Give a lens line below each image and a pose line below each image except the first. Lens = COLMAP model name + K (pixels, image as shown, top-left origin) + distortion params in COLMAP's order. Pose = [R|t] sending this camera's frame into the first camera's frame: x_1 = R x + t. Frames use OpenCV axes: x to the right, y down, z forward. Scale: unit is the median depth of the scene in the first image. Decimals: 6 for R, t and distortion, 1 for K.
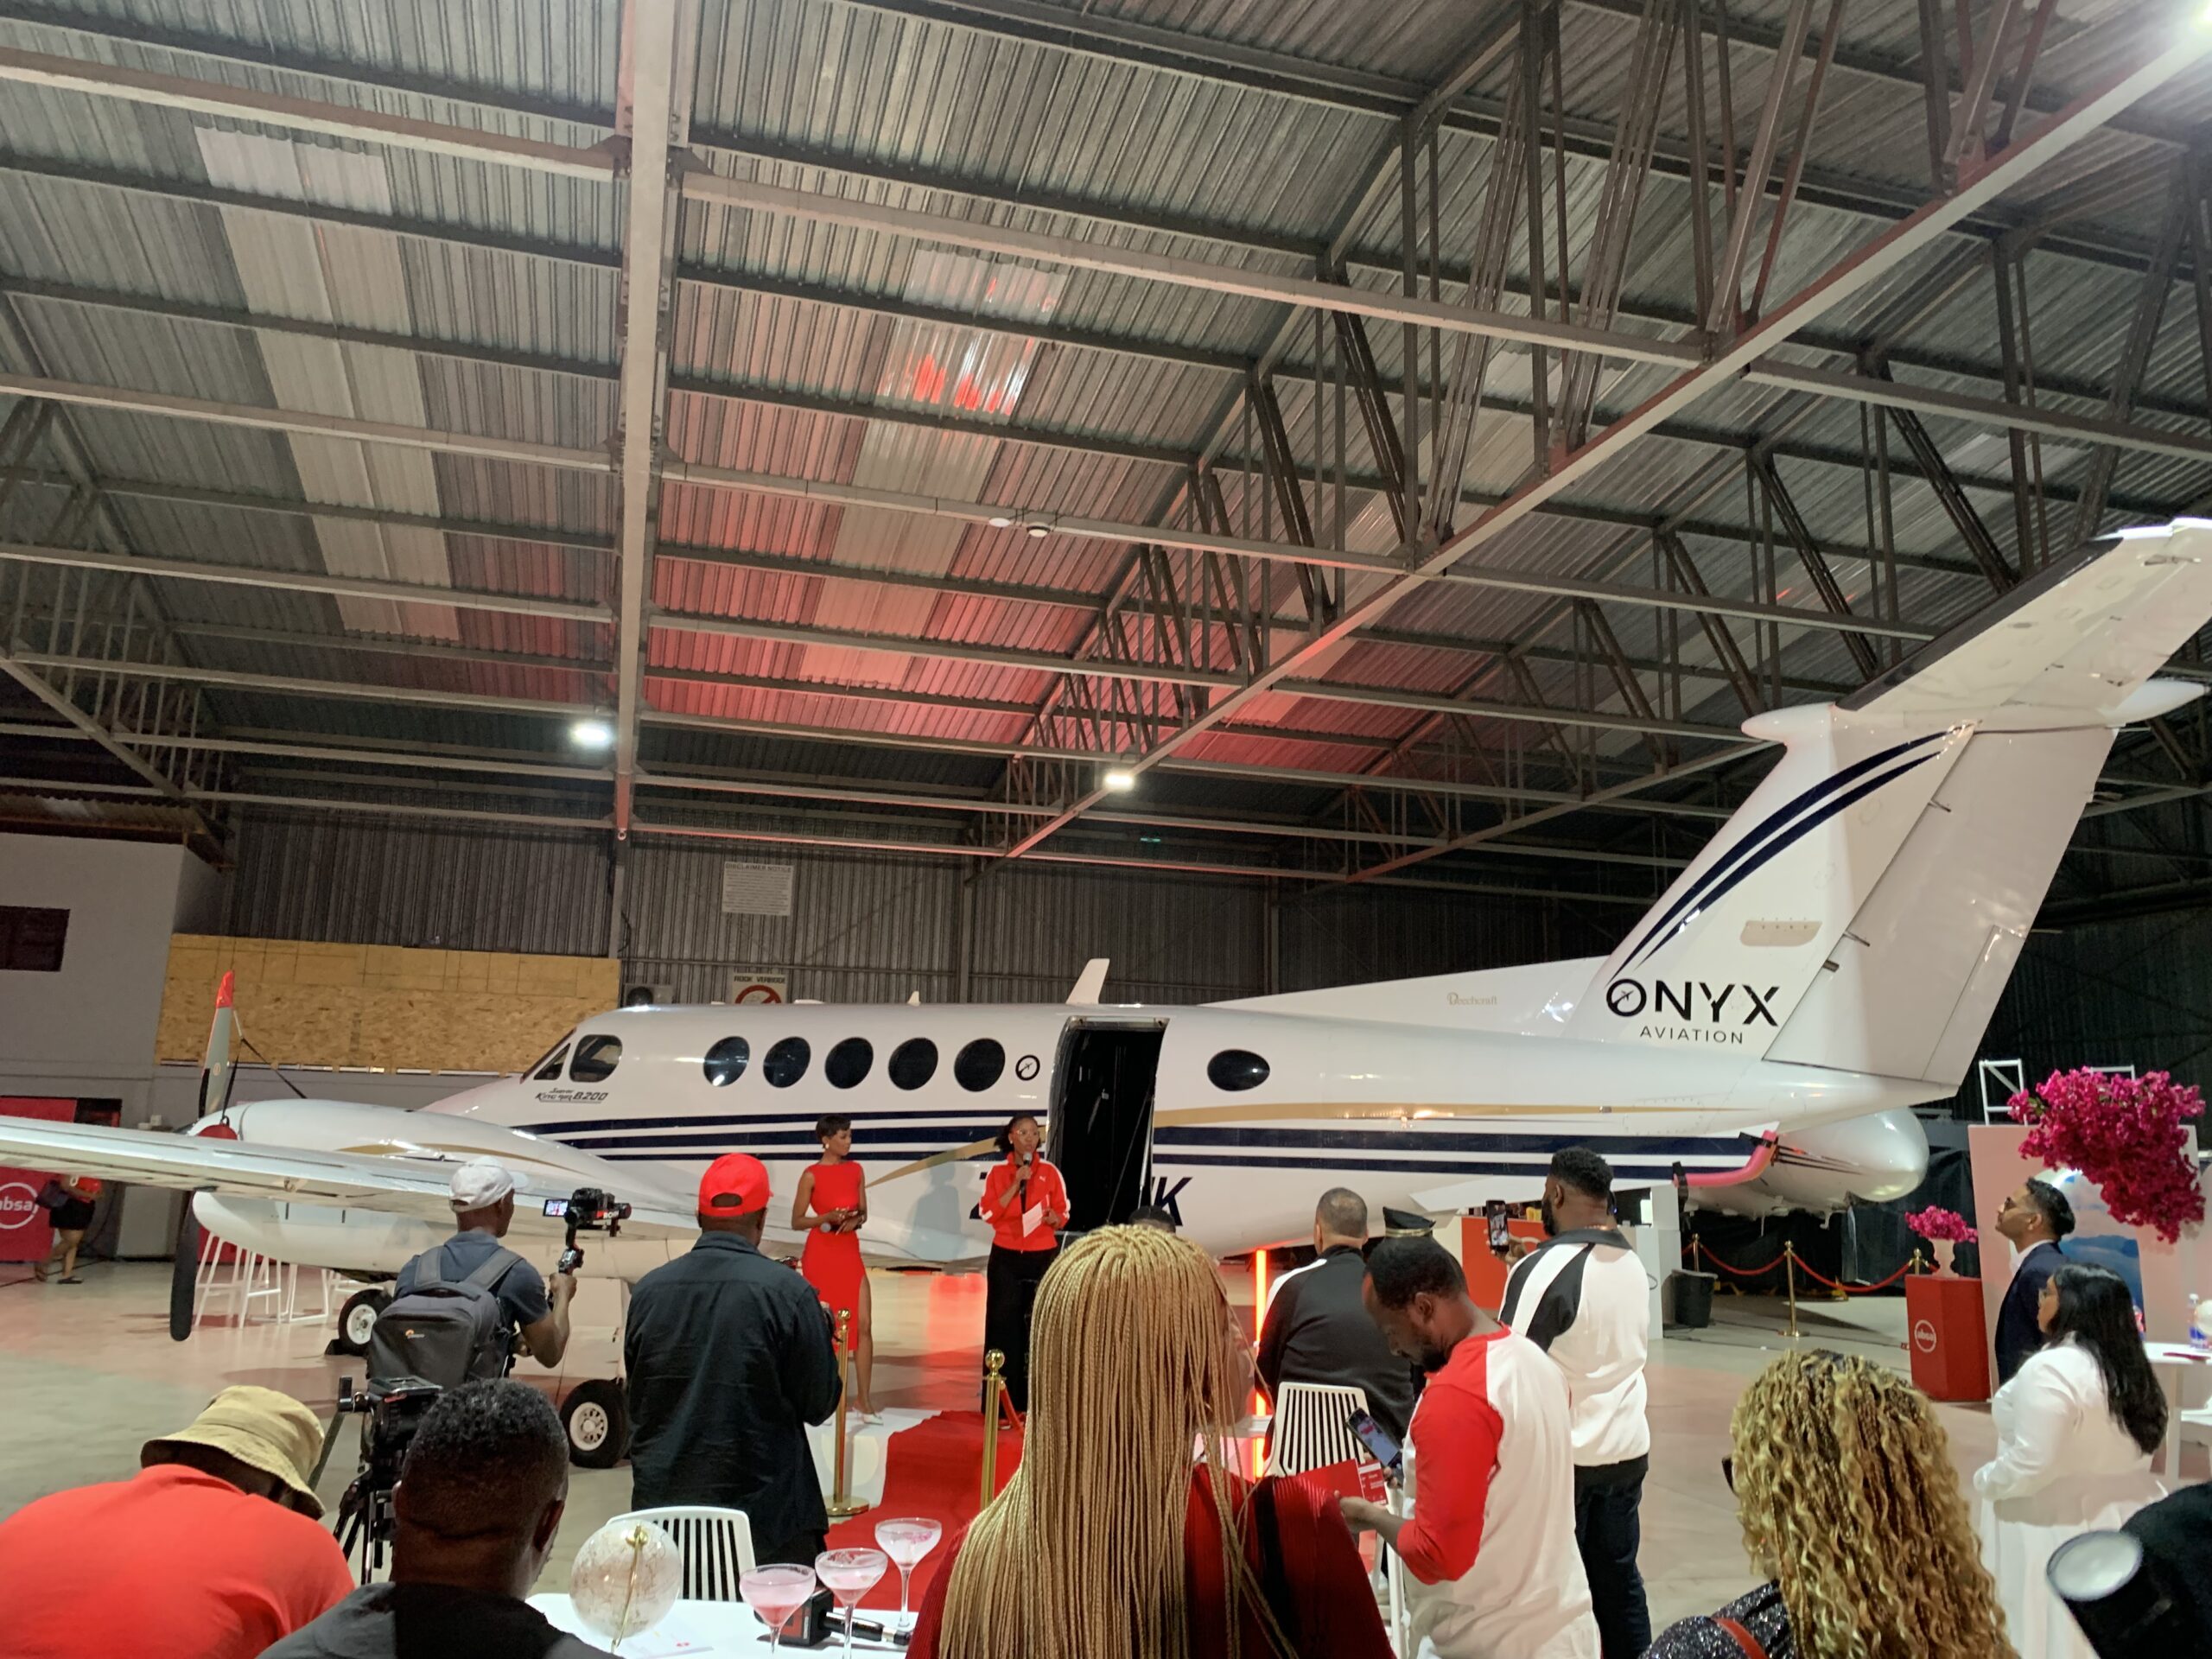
lens RADIAL K [[1711.1, 0, 1106.0], [0, 1711.1, 829.5], [0, 0, 1]] dist [0.107614, -0.199557]
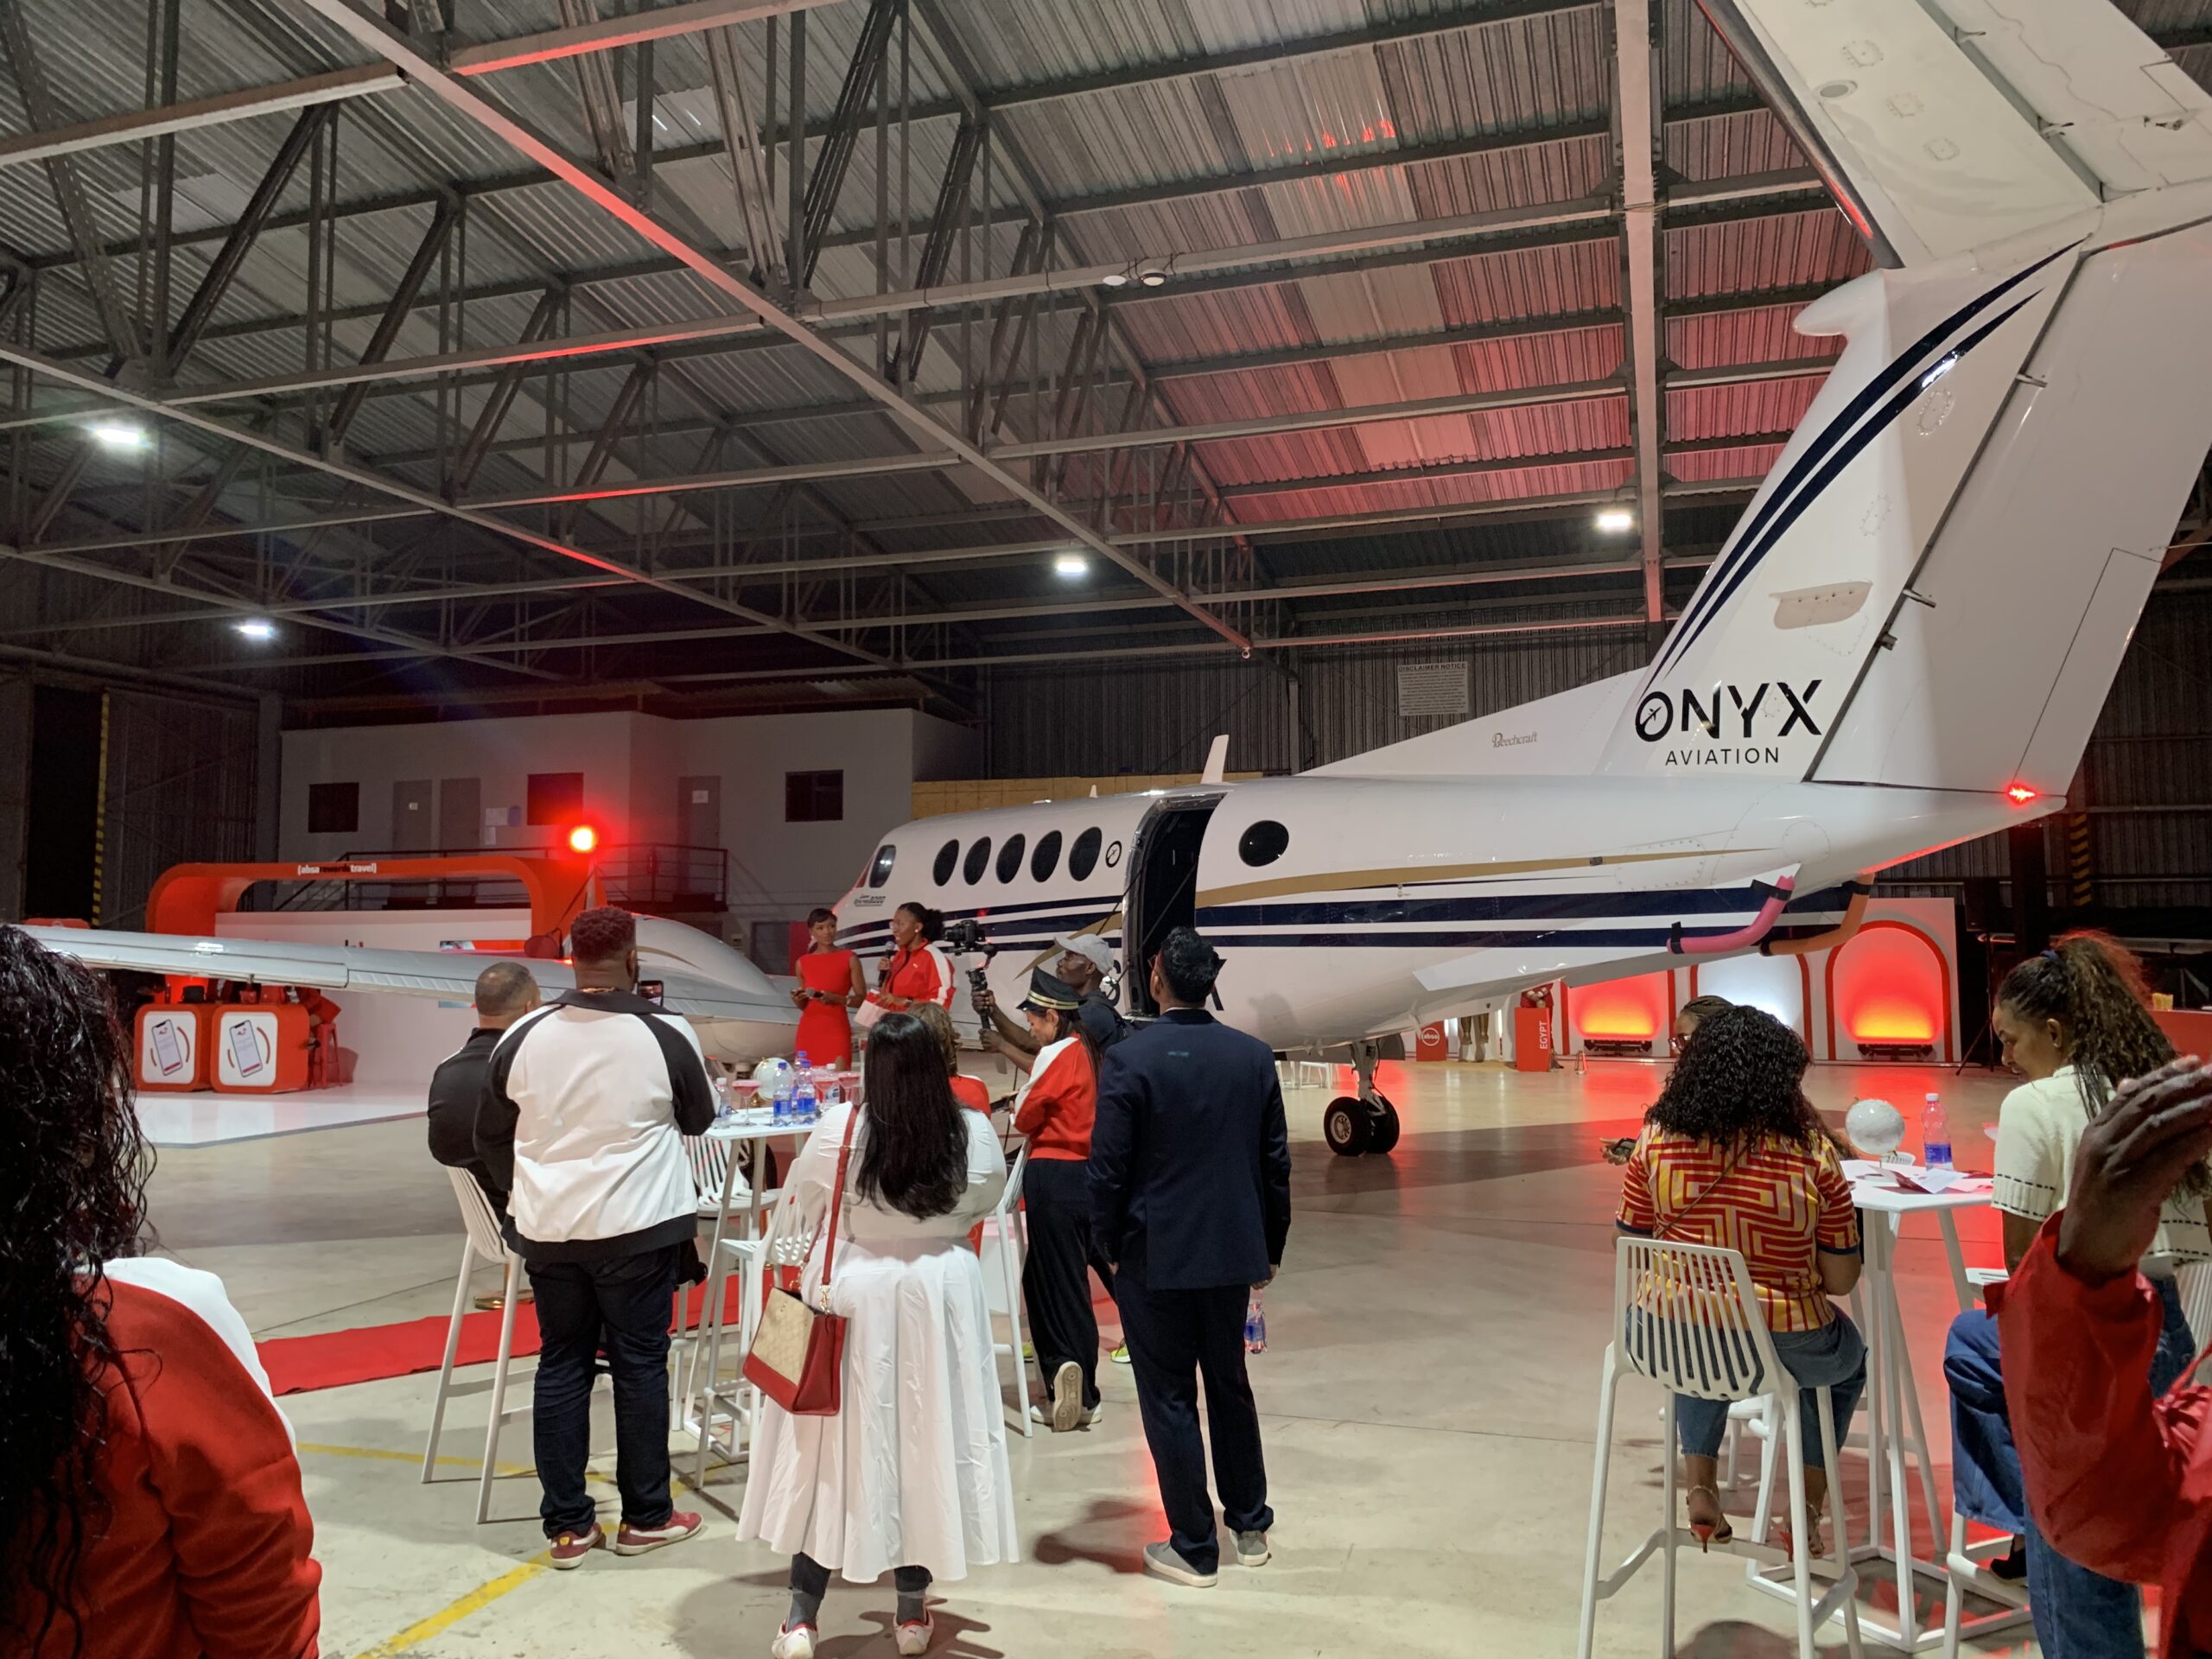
lens RADIAL K [[1711.1, 0, 1106.0], [0, 1711.1, 829.5], [0, 0, 1]] dist [0.107614, -0.199557]
pose [[0.810718, -0.065978, -0.581707, 0.529571], [0.128090, 0.989545, 0.066282, 0.062459], [0.571252, -0.128247, 0.810693, 0.219513]]
